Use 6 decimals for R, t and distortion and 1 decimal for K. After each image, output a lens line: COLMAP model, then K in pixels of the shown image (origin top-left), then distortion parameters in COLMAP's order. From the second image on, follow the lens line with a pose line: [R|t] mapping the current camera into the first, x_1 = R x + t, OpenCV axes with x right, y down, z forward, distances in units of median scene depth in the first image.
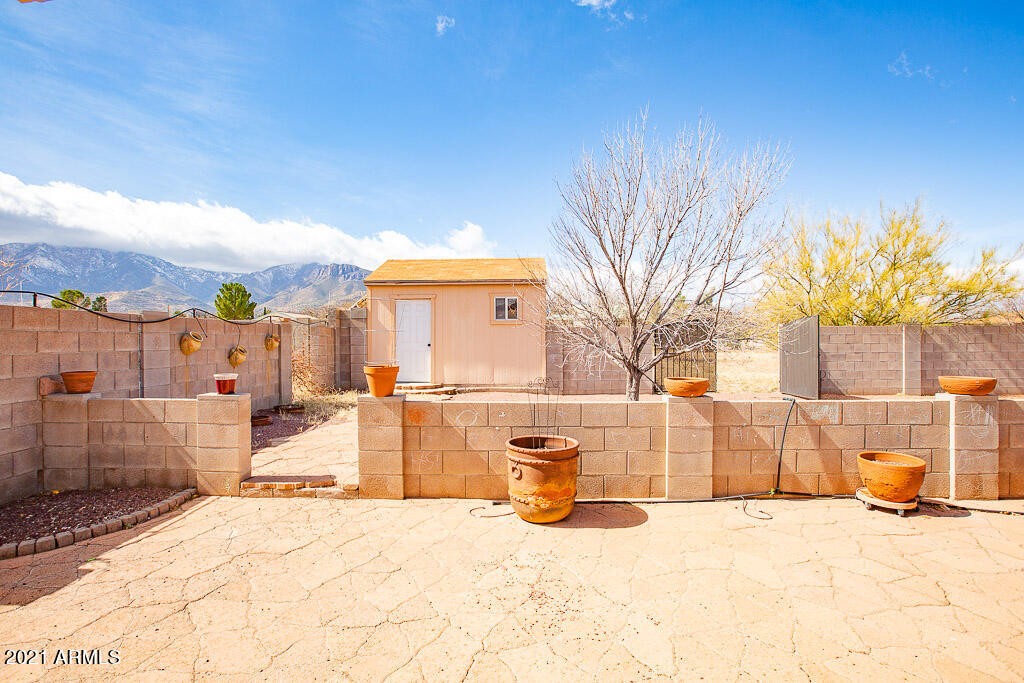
lens RADIAL K [[468.0, 0, 512.0], [0, 468.0, 341.5], [0, 0, 1]] dist [-0.048230, 0.019253]
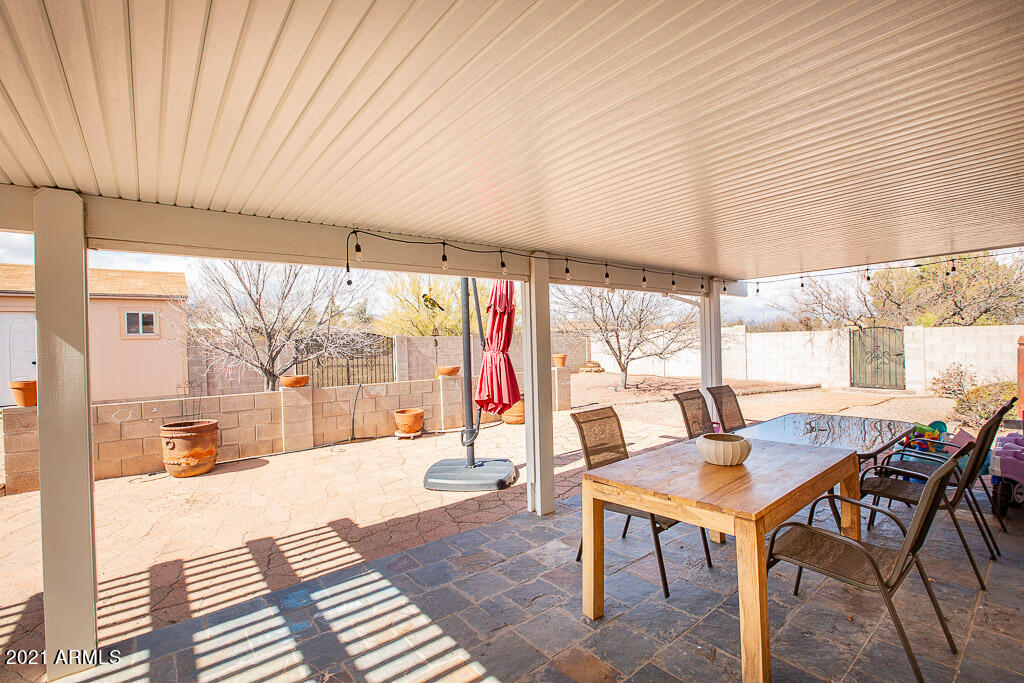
lens RADIAL K [[468.0, 0, 512.0], [0, 468.0, 341.5], [0, 0, 1]] dist [-0.048230, 0.019253]
pose [[0.769301, -0.017973, 0.638633, -0.038459], [0.027274, 0.999617, -0.004723, -0.006210], [-0.638304, 0.021052, 0.769497, -0.408157]]
